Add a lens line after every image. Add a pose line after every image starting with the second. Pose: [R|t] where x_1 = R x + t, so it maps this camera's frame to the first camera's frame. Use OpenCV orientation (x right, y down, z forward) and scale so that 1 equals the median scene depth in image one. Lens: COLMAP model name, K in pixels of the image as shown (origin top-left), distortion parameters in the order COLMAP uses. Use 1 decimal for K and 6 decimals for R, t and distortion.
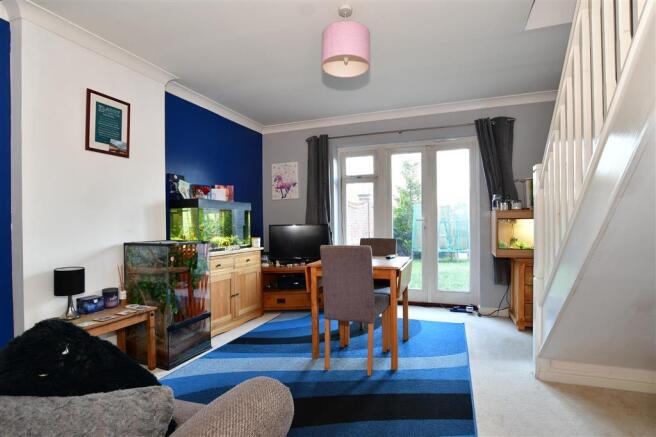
lens RADIAL K [[325.8, 0, 330.4], [0, 325.8, 223.2], [0, 0, 1]] dist [-0.022829, 0.000554]
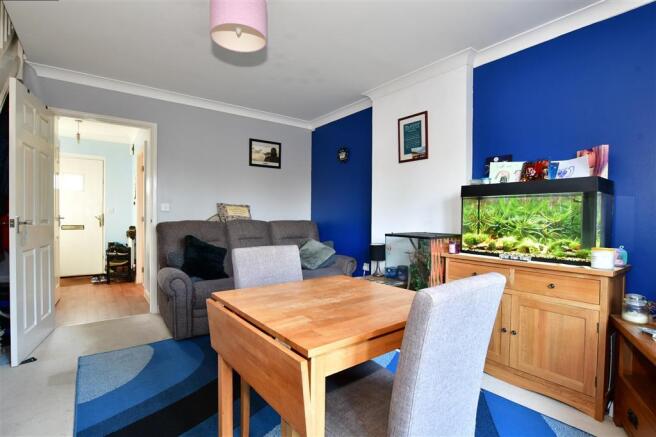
lens RADIAL K [[325.8, 0, 329.3], [0, 325.8, 214.9], [0, 0, 1]] dist [-0.022829, 0.000554]
pose [[-0.520342, 0.003285, -0.853952, 0.547523], [-0.001359, 0.999988, 0.004675, -0.009392], [0.853957, 0.003593, -0.520331, 1.338847]]
